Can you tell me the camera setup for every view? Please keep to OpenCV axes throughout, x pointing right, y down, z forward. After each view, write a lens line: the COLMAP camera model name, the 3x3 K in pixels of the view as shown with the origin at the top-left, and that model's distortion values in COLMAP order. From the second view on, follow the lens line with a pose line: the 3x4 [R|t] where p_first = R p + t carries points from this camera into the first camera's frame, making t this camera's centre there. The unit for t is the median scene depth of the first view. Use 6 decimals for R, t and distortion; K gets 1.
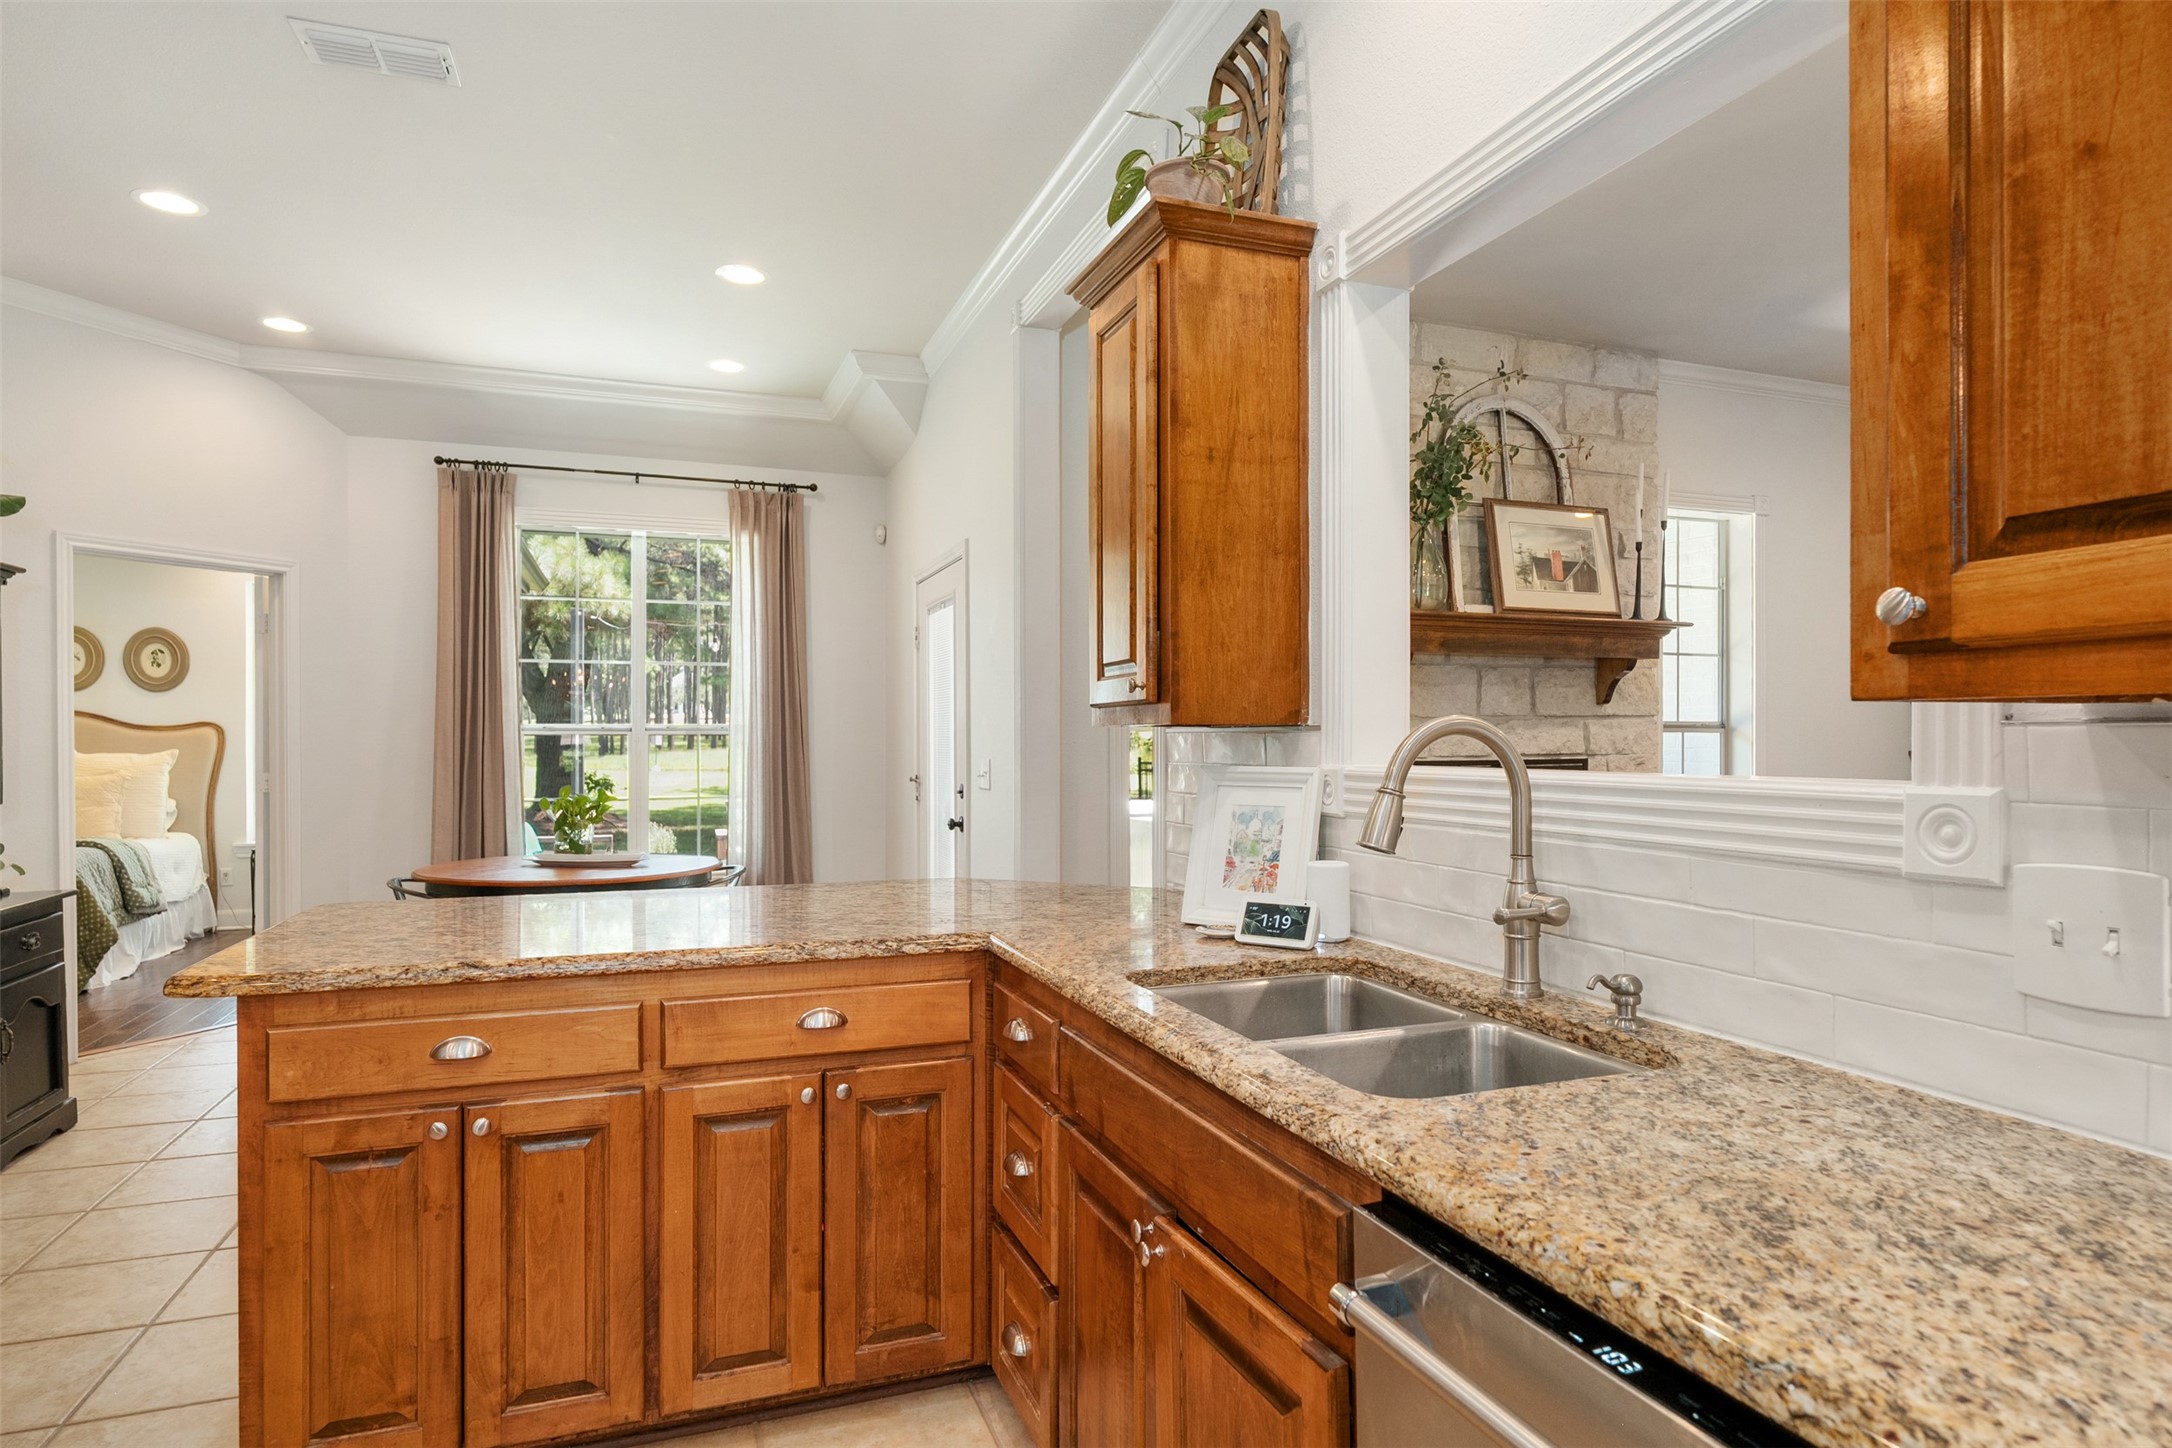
lens RADIAL K [[1196.2, 0, 1088.0], [0, 1196.2, 734.8], [0, 0, 1]] dist [0.001789, -0.000132]
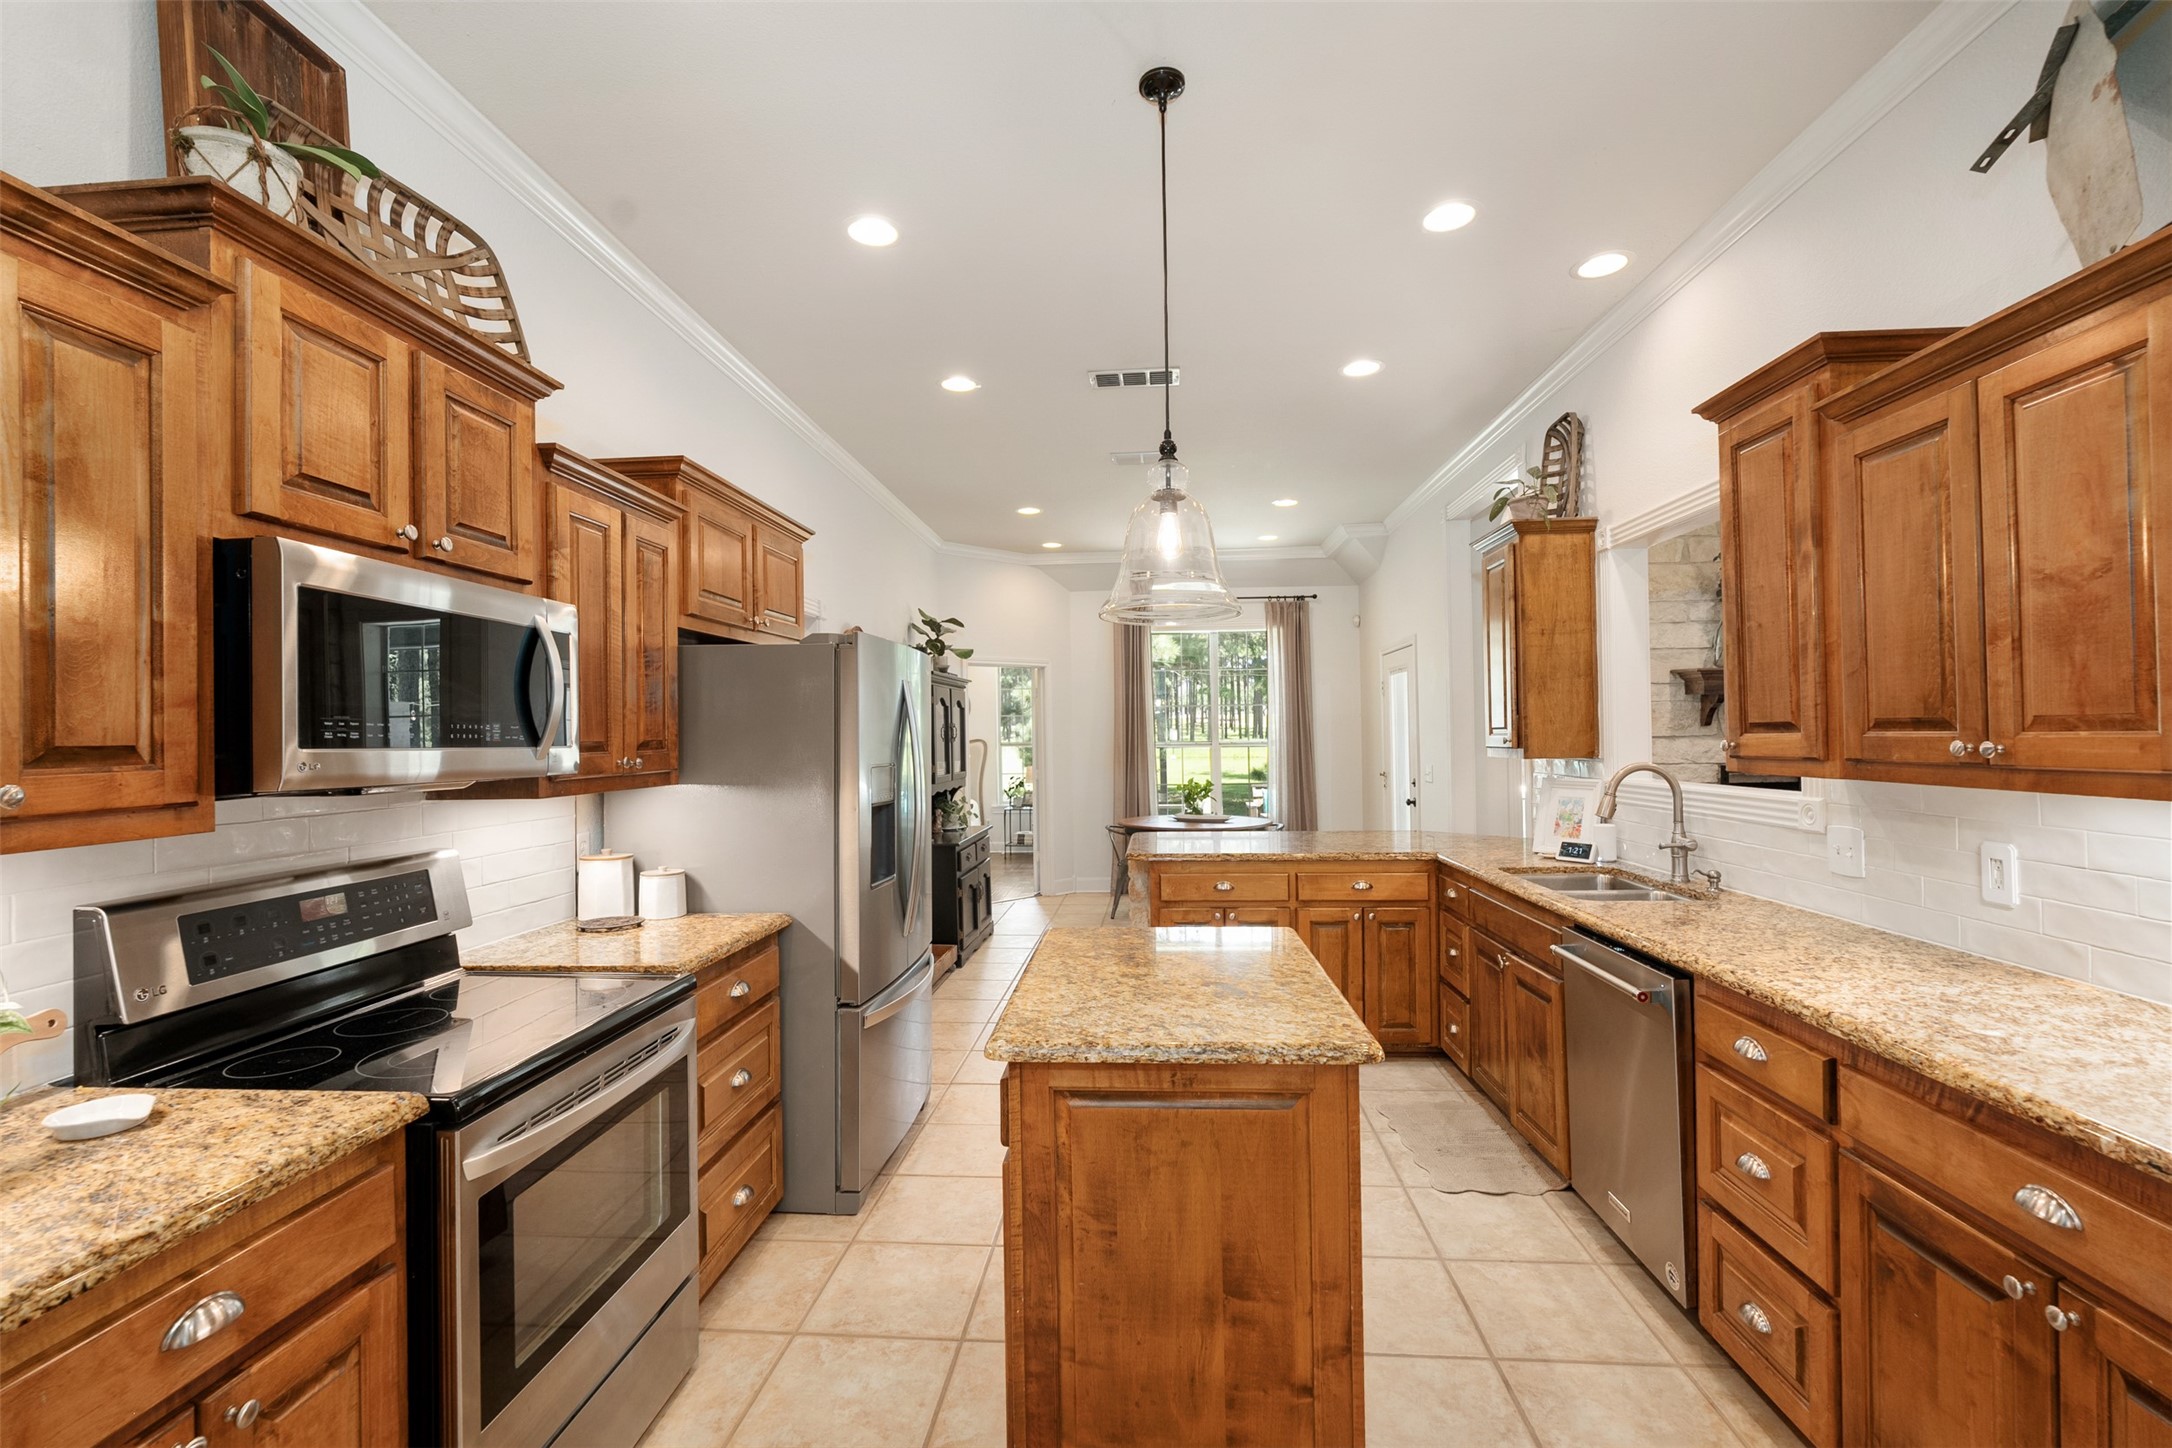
lens RADIAL K [[948.6, 0, 1089.1], [0, 948.6, 726.4], [0, 0, 1]] dist [-0.005736, 0.001224]
pose [[0.911749, -0.016102, -0.410431, 0.055358], [0.015749, 0.999867, -0.004242, -0.071312], [0.410445, -0.002596, 0.911882, -0.866192]]
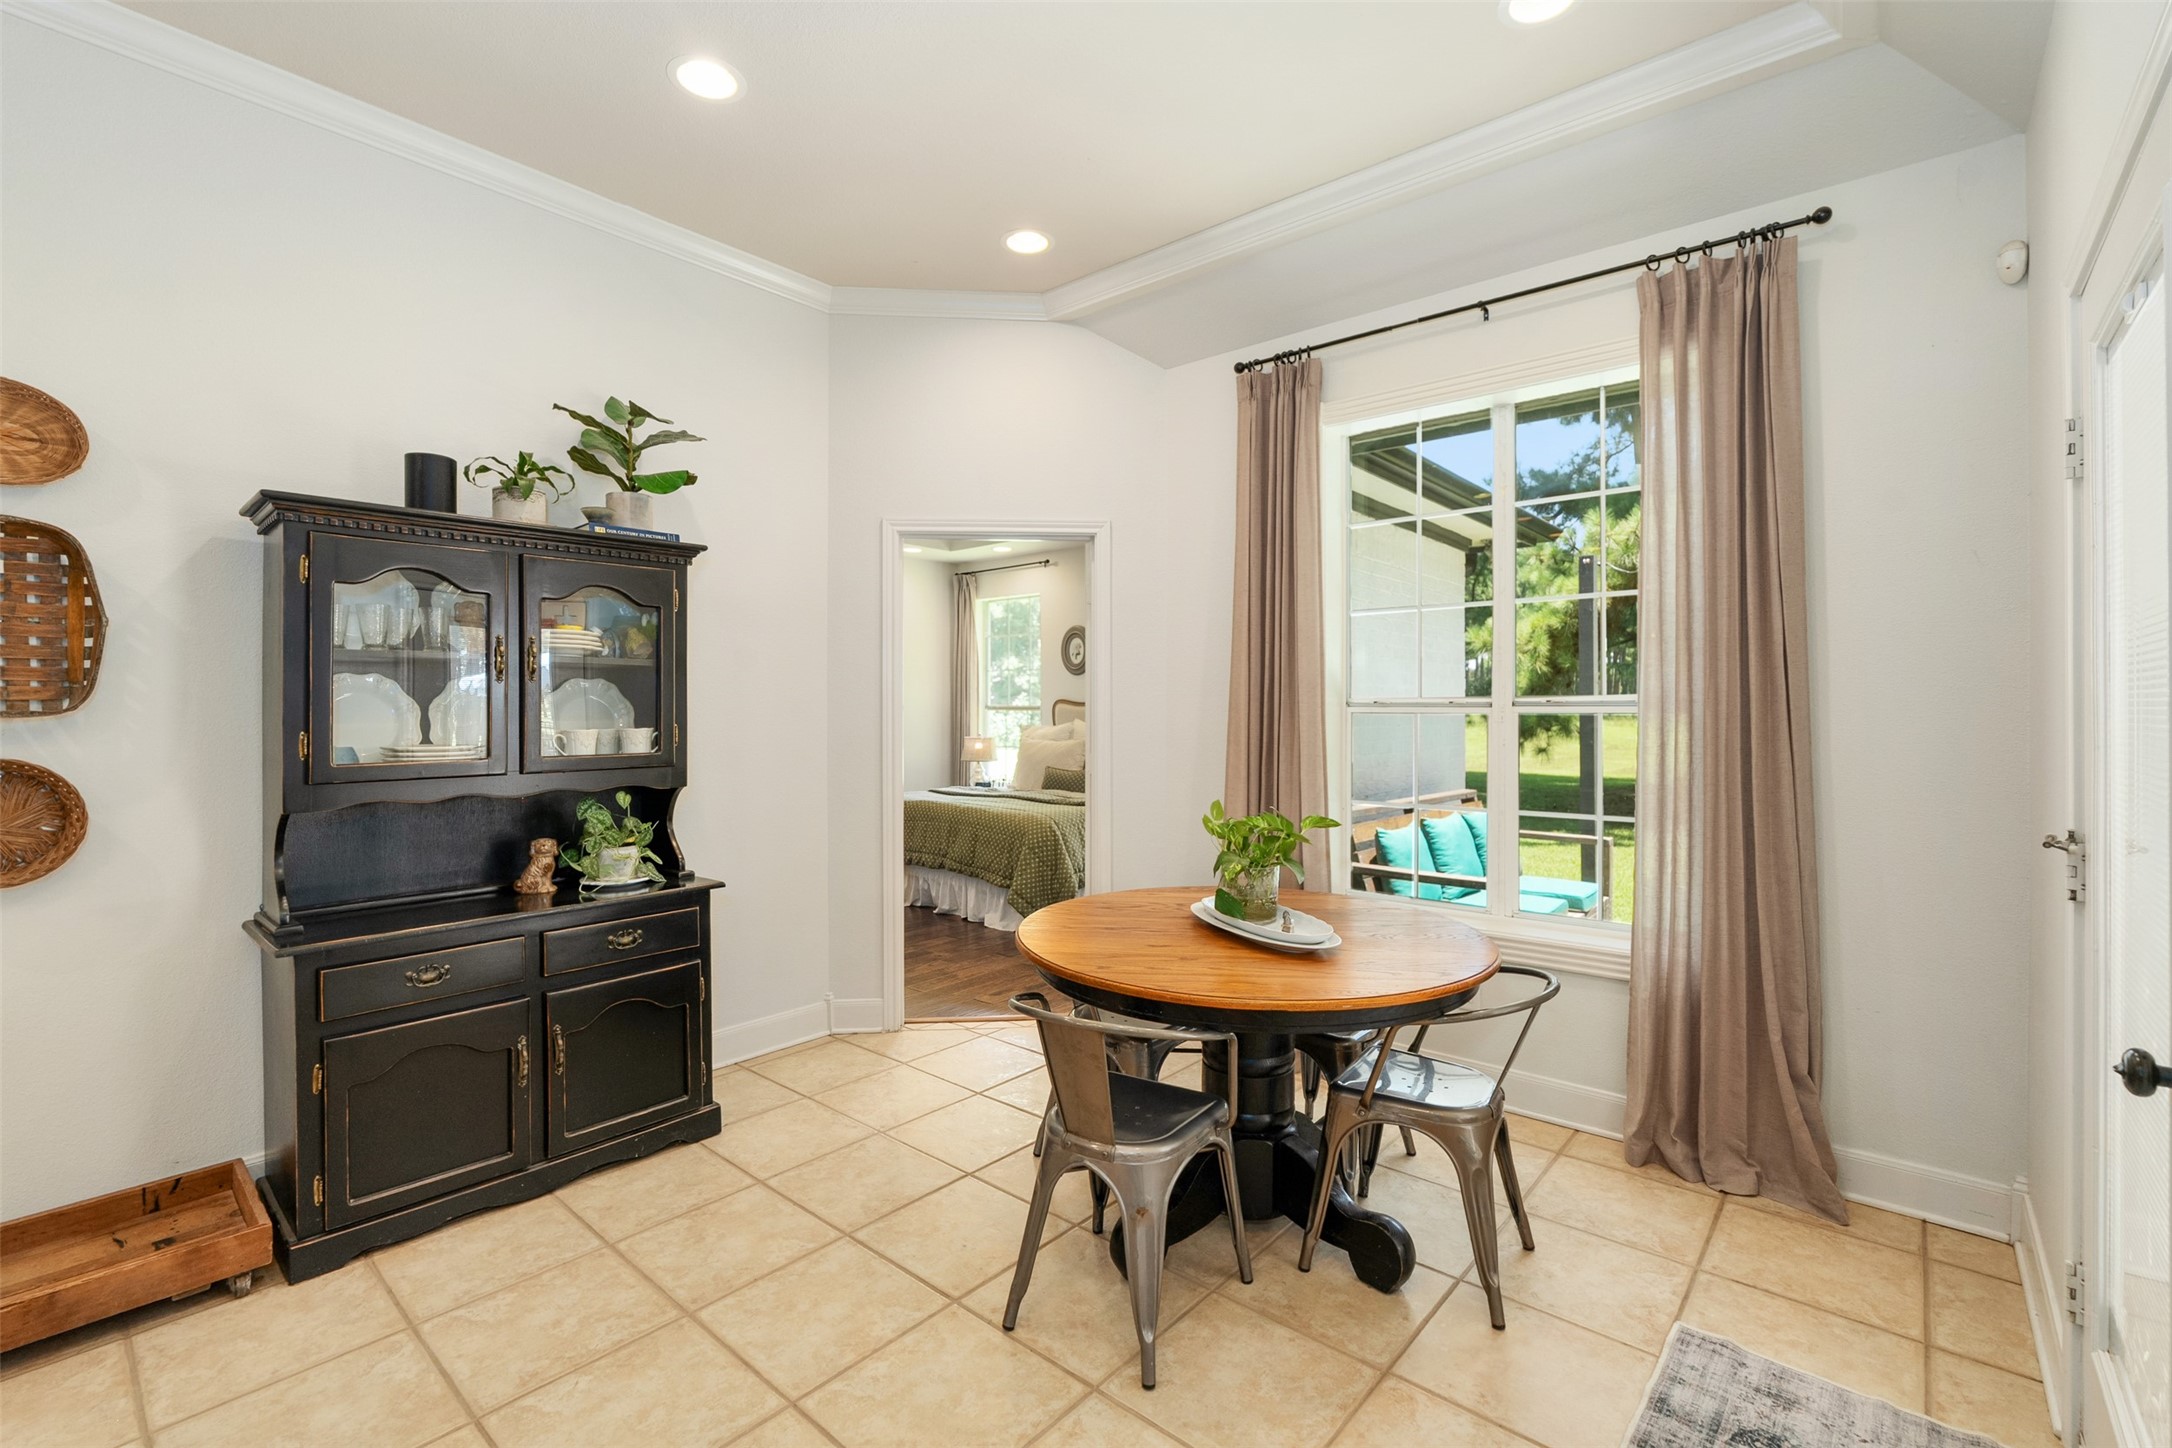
lens RADIAL K [[948.6, 0, 1096.9], [0, 948.6, 711.3], [0, 0, 1]] dist [-0.005736, 0.001224]
pose [[0.503321, 0.004566, -0.864087, -0.116615], [0.002105, 0.999977, 0.006510, -0.016959], [0.864097, -0.005096, 0.503300, 1.469360]]
